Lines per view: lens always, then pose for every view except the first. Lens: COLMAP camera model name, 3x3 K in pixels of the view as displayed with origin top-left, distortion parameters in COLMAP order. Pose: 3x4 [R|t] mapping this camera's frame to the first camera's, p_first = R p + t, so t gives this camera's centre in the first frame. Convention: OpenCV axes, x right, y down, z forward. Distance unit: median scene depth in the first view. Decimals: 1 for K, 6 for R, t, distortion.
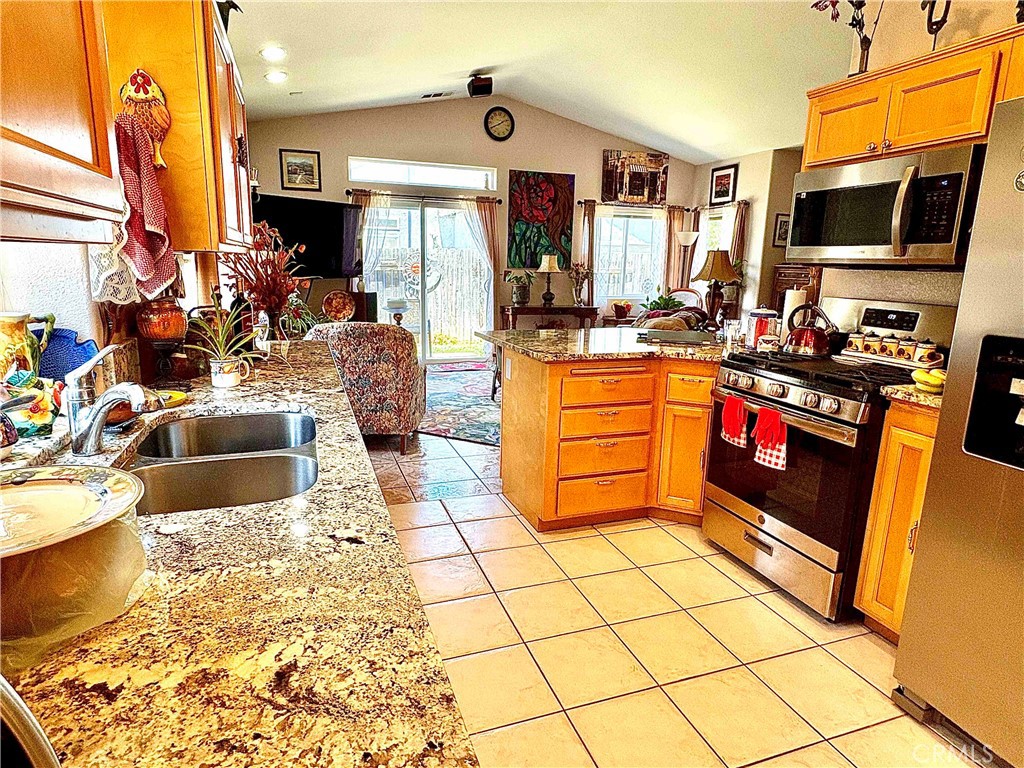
lens RADIAL K [[586.3, 0, 513.6], [0, 586.3, 386.6], [0, 0, 1]] dist [-0.008414, 0.000485]
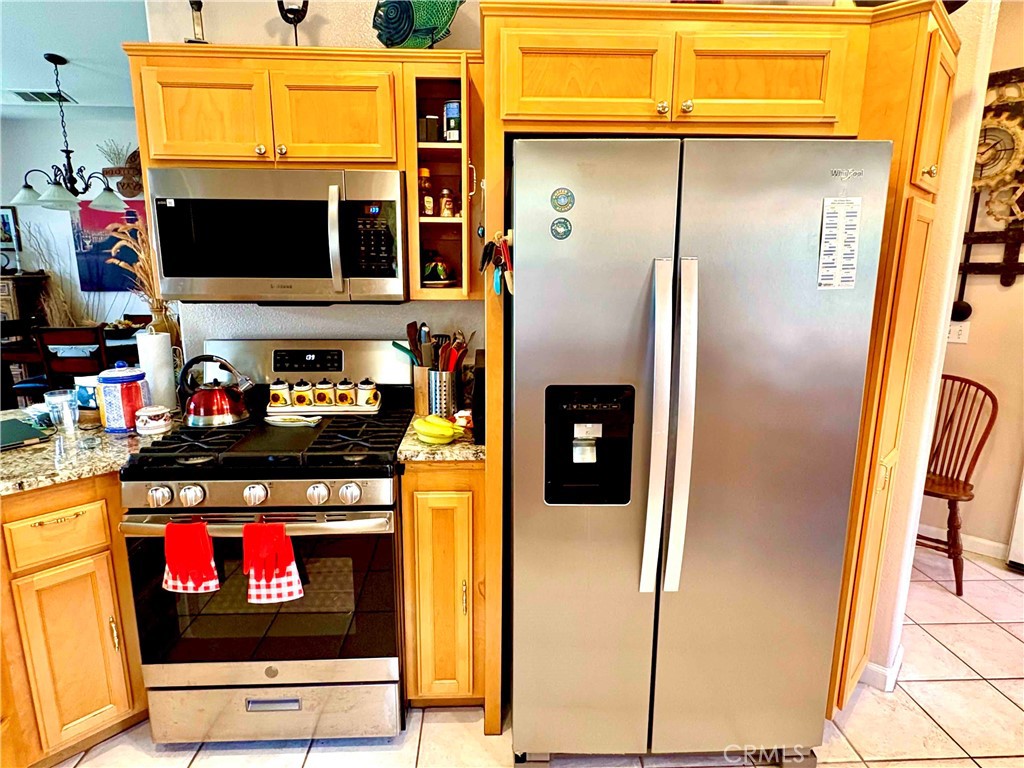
lens RADIAL K [[586.3, 0, 510.5], [0, 586.3, 387.5], [0, 0, 1]] dist [-0.008414, 0.000485]
pose [[0.294220, -0.211910, 0.931949, -0.068462], [0.198420, 0.967407, 0.157331, -0.149976], [-0.934914, 0.138627, 0.326677, 0.444176]]
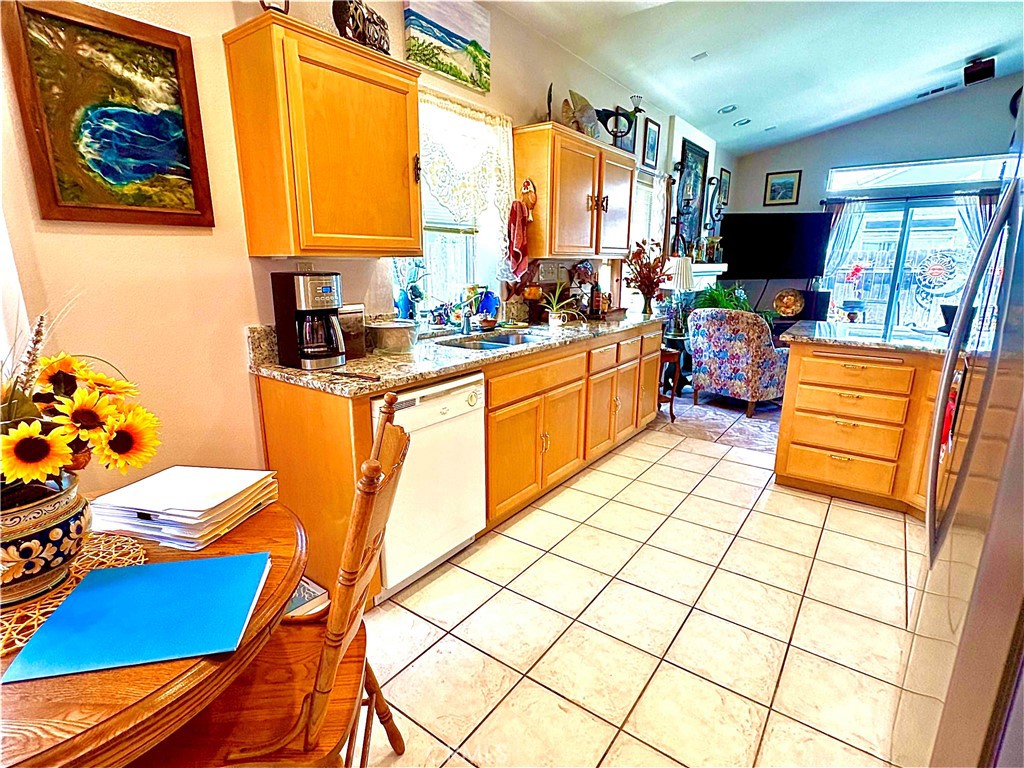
lens RADIAL K [[514.9, 0, 508.8], [0, 514.9, 384.5], [0, 0, 1]] dist [0.001043, -0.000249]
pose [[0.557765, 0.170684, -0.812259, 0.664206], [-0.160843, 0.982303, 0.095968, 0.038697], [0.814265, 0.077118, 0.575348, -0.095093]]
